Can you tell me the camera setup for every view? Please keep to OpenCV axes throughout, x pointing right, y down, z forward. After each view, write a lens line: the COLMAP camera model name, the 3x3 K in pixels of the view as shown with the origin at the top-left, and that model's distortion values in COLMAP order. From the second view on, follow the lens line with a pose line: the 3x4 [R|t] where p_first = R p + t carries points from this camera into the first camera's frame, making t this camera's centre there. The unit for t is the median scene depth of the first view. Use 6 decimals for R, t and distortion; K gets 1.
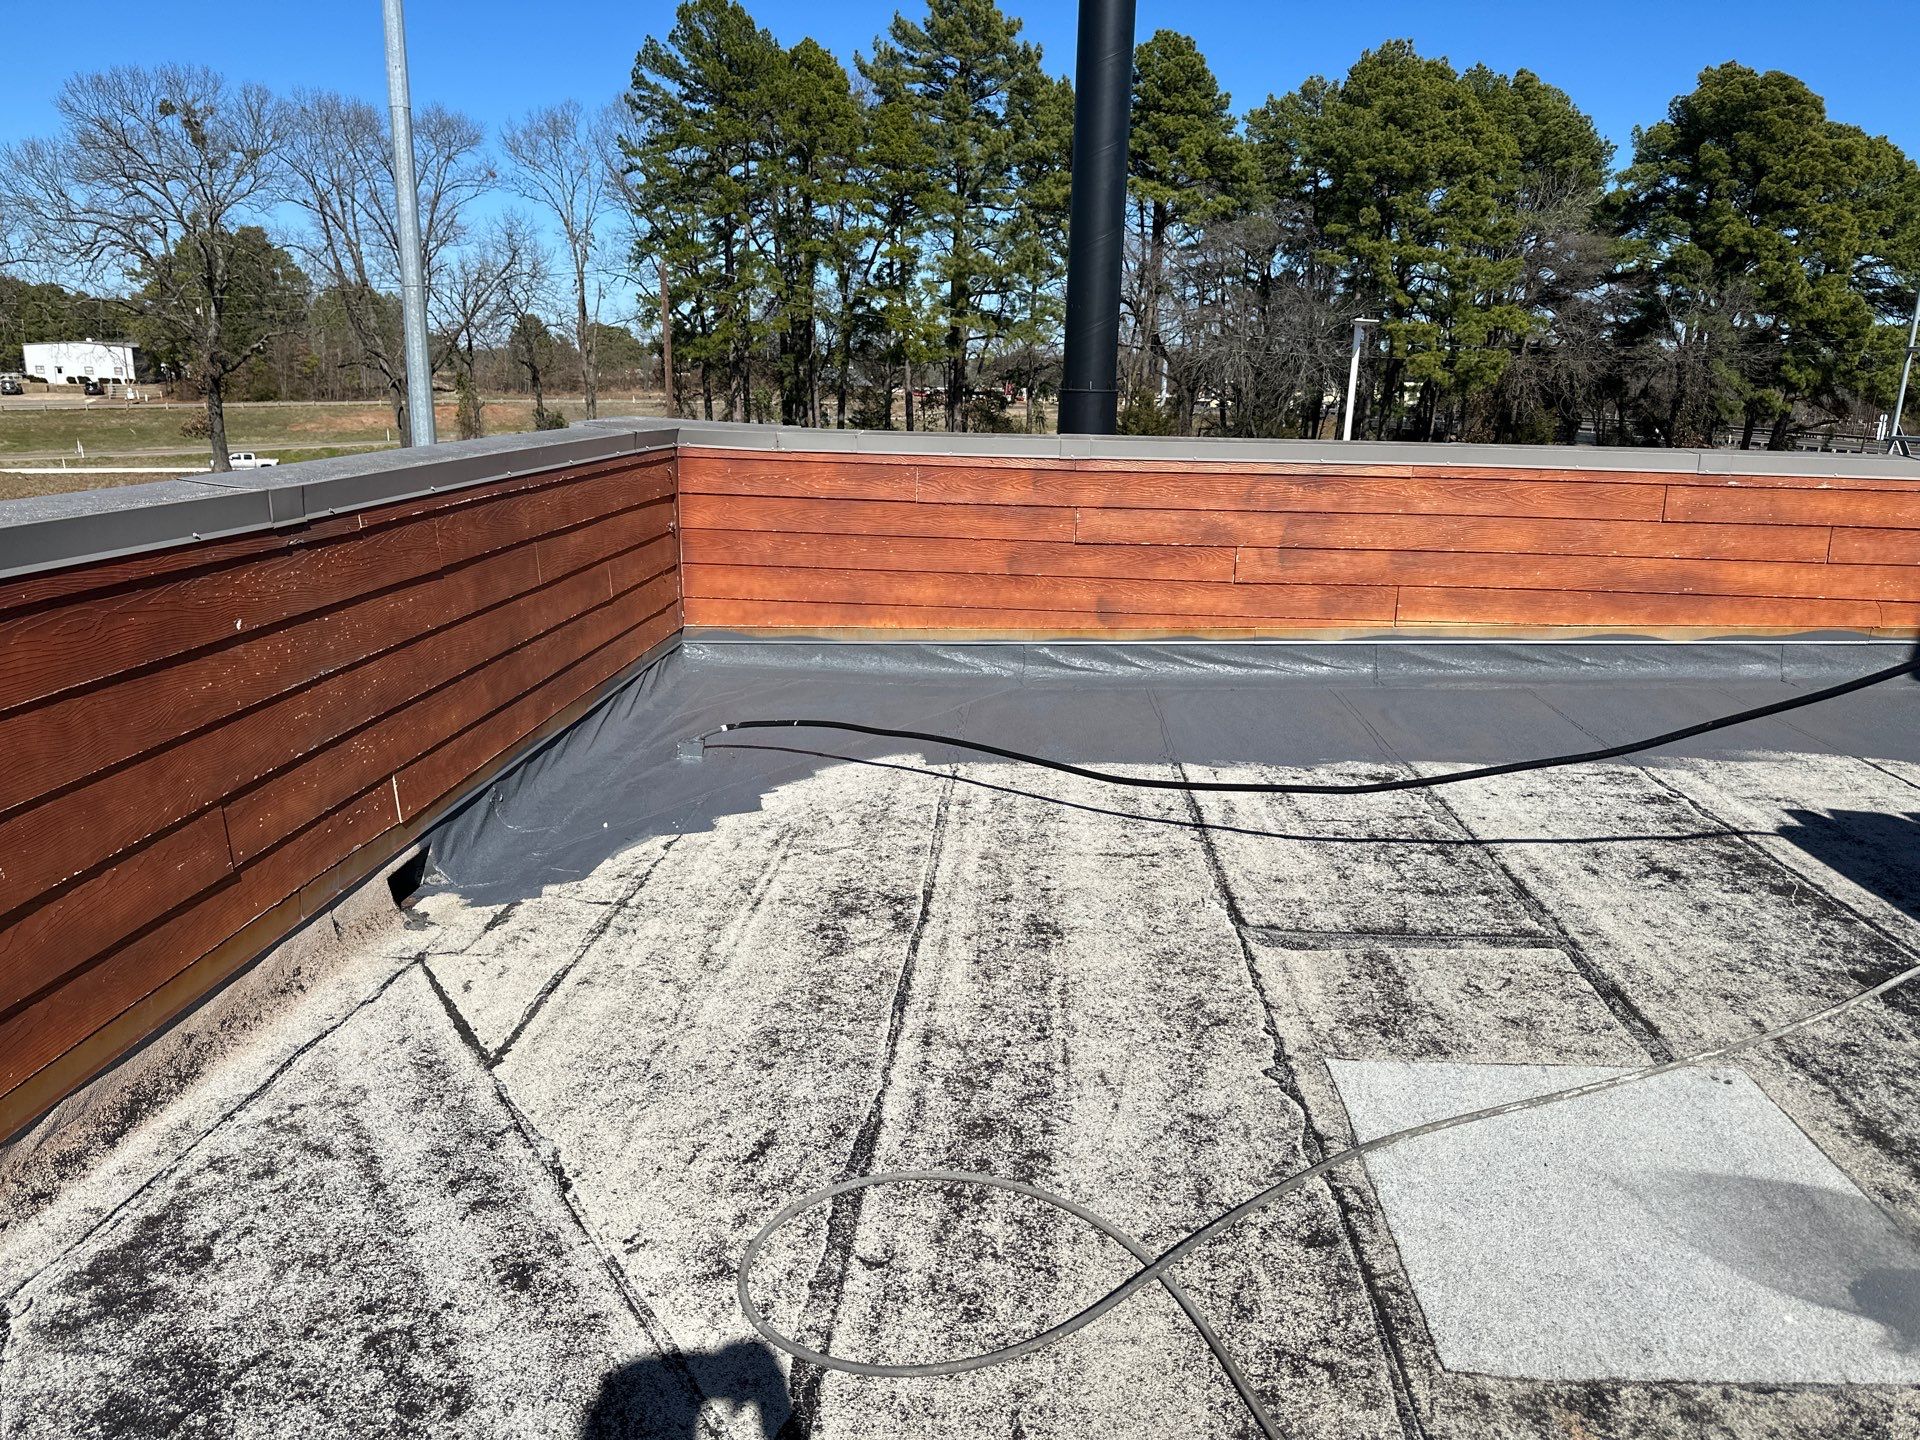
lens RADIAL K [[1356.6, 0, 960.0], [0, 1356.6, 720.0], [0, 0, 1]] dist [0.074484, -0.079906]
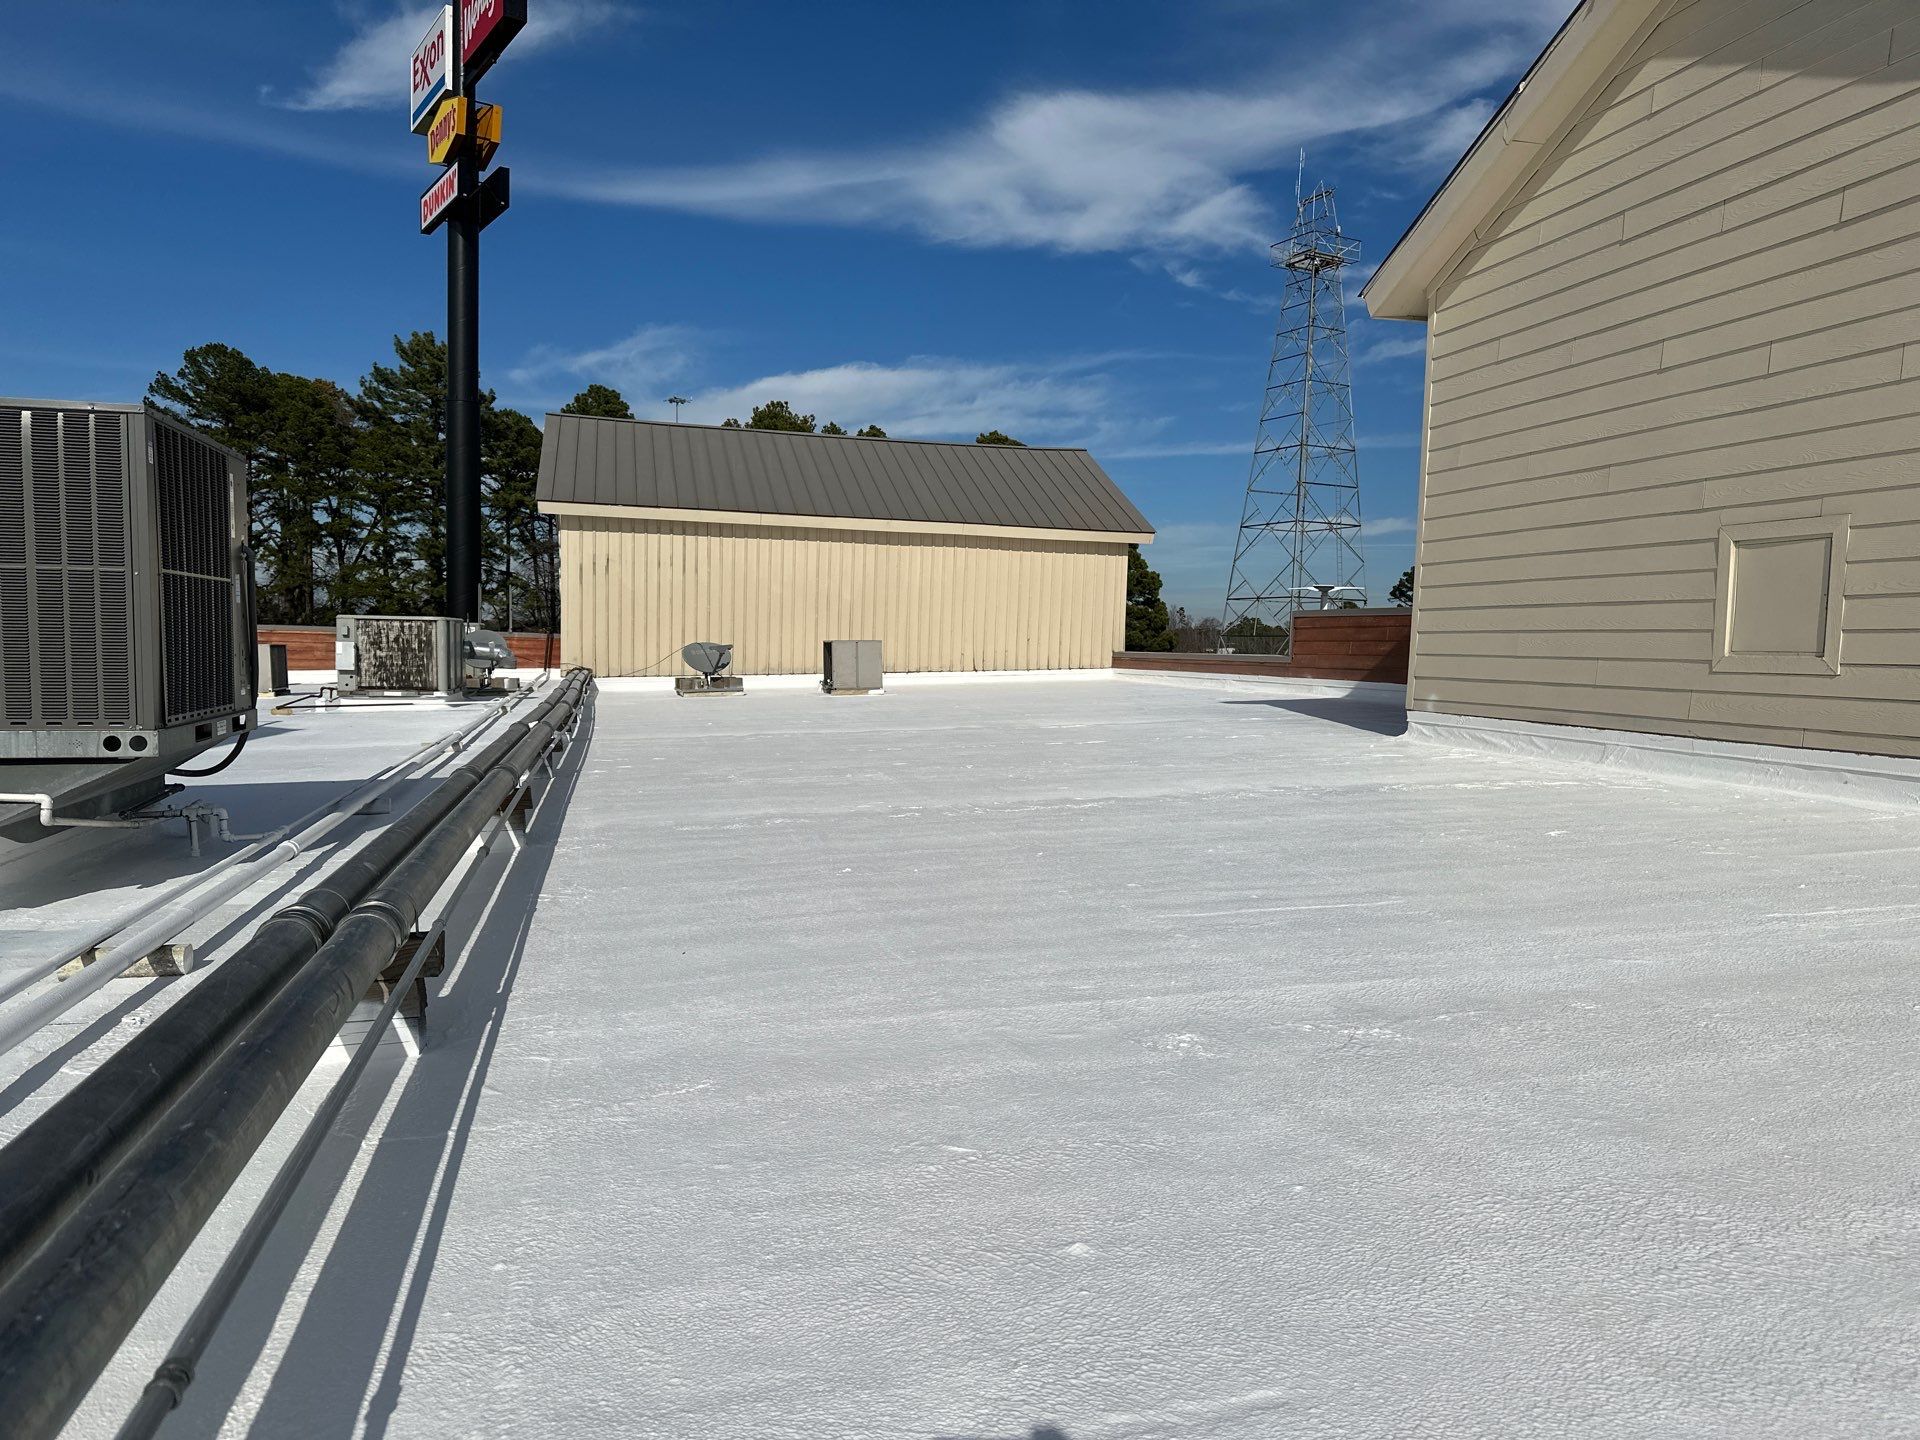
lens RADIAL K [[1381.5, 0, 980.6], [0, 1381.5, 728.2], [0, 0, 1]] dist [0.034199, -0.023570]
pose [[0.947450, -0.018293, 0.319379, 0.063939], [0.076373, 0.982429, -0.170295, 0.088660], [-0.310652, 0.185739, 0.932200, -0.325025]]
